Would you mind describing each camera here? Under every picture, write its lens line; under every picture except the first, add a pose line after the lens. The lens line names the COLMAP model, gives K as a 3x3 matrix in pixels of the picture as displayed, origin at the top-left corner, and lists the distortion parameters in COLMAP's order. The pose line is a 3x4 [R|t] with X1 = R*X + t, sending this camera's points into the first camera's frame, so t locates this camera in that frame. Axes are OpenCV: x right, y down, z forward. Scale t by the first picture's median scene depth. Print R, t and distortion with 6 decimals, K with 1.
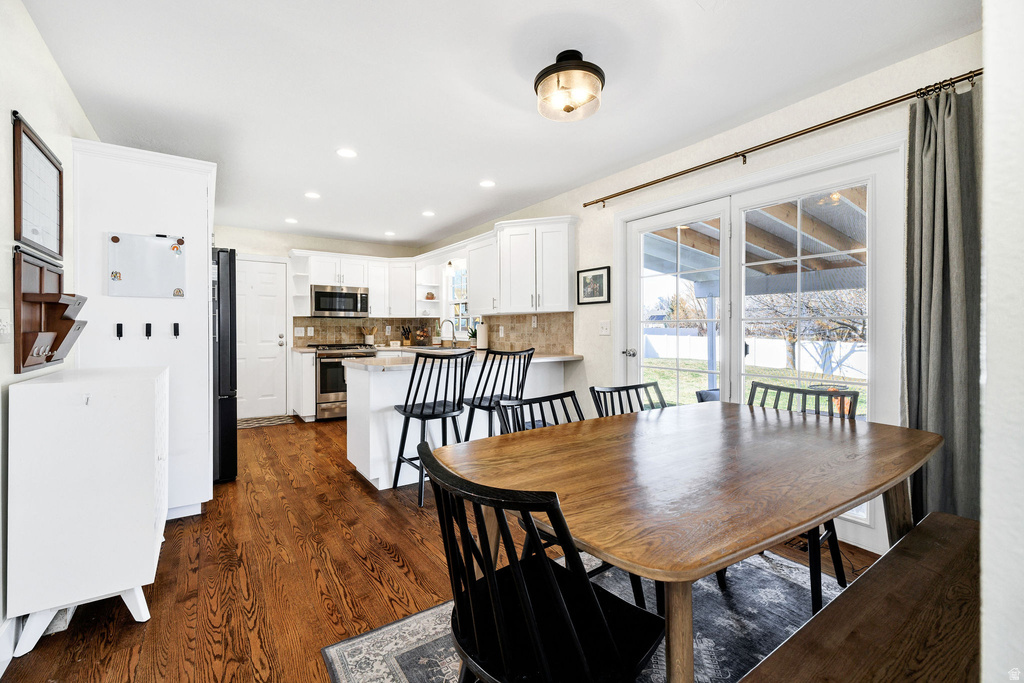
lens RADIAL K [[453.0, 0, 490.4], [0, 453.0, 333.3], [0, 0, 1]] dist [-0.009262, -0.000649]
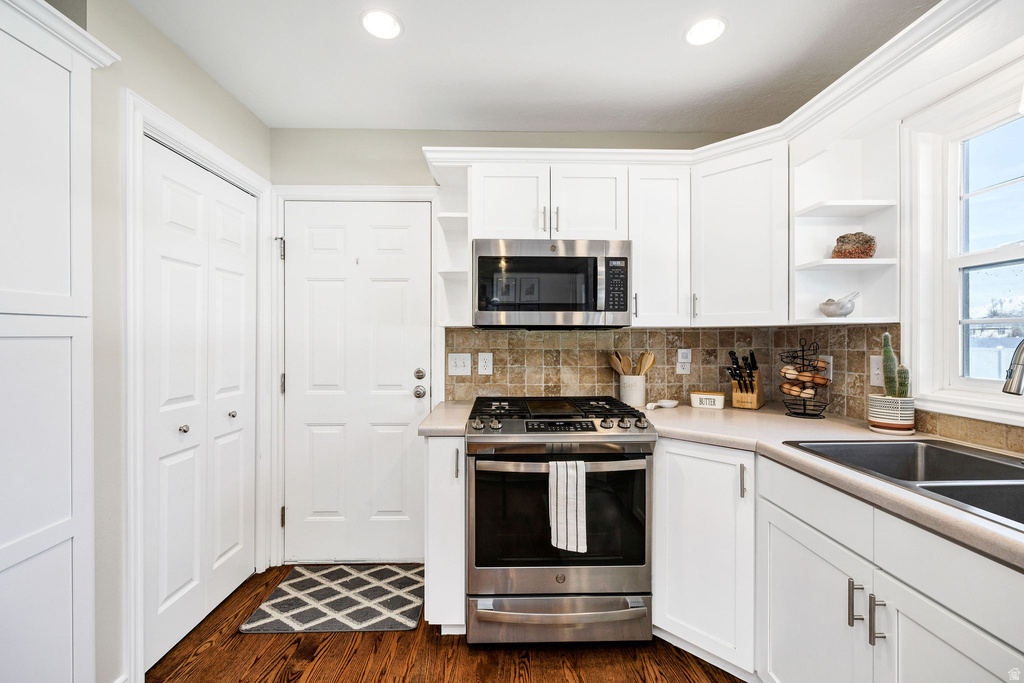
lens RADIAL K [[421.6, 0, 502.4], [0, 421.6, 340.7], [0, 0, 1]] dist [-0.005500, 0.000117]
pose [[0.848935, 0.000299, -0.528497, -0.245269], [-0.003036, 0.999986, -0.004310, -0.030801], [0.528488, 0.005263, 0.848924, 0.911605]]
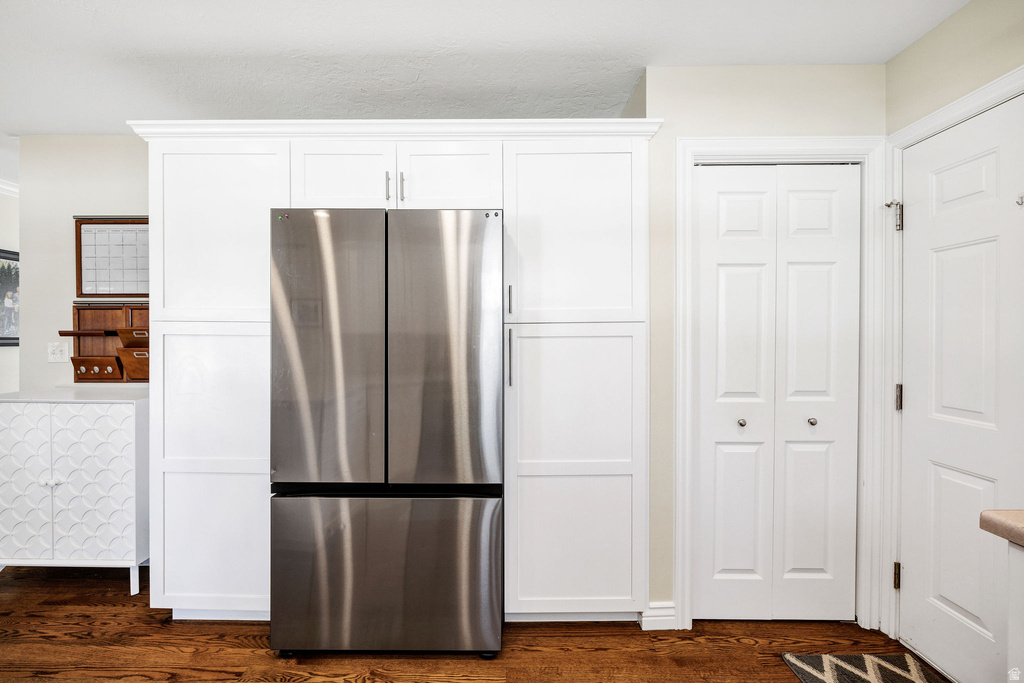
lens RADIAL K [[421.6, 0, 518.2], [0, 421.6, 341.6], [0, 0, 1]] dist [-0.005500, 0.000117]
pose [[-0.542473, 0.003133, -0.840067, -0.238087], [-0.009411, 0.999908, 0.009806, -0.030975], [0.840021, 0.013225, -0.542393, 1.098167]]
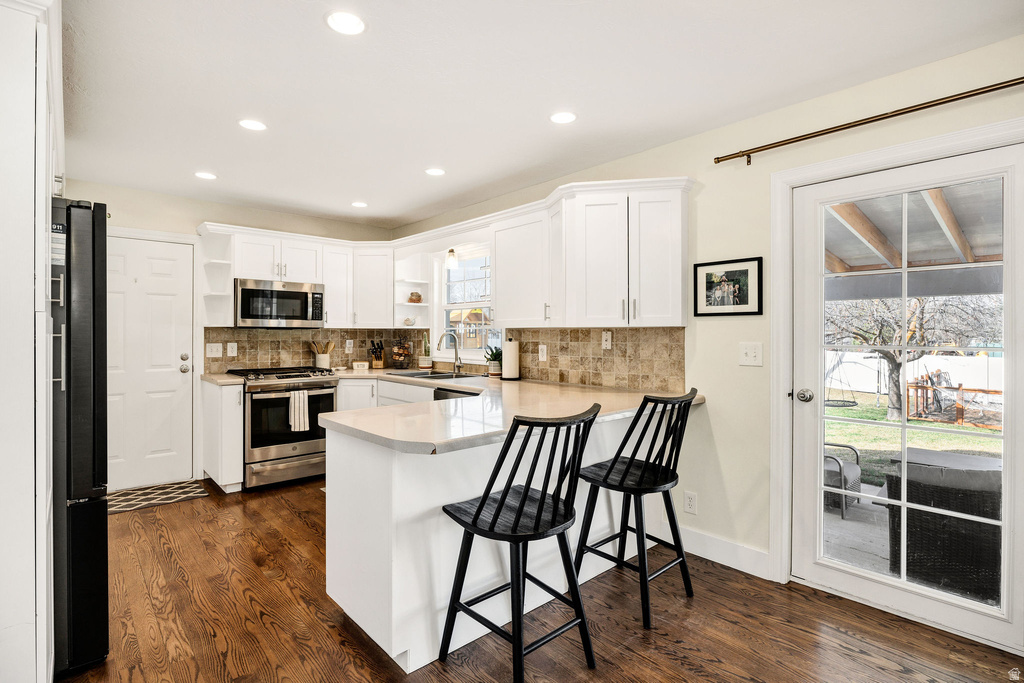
lens RADIAL K [[507.5, 0, 504.1], [0, 507.5, 333.6], [0, 0, 1]] dist [-0.017148, 0.002288]
pose [[0.987982, 0.001913, 0.154559, -0.161704], [-0.000662, 0.999967, -0.008141, -0.028548], [-0.154569, 0.007940, 0.987950, 0.288225]]
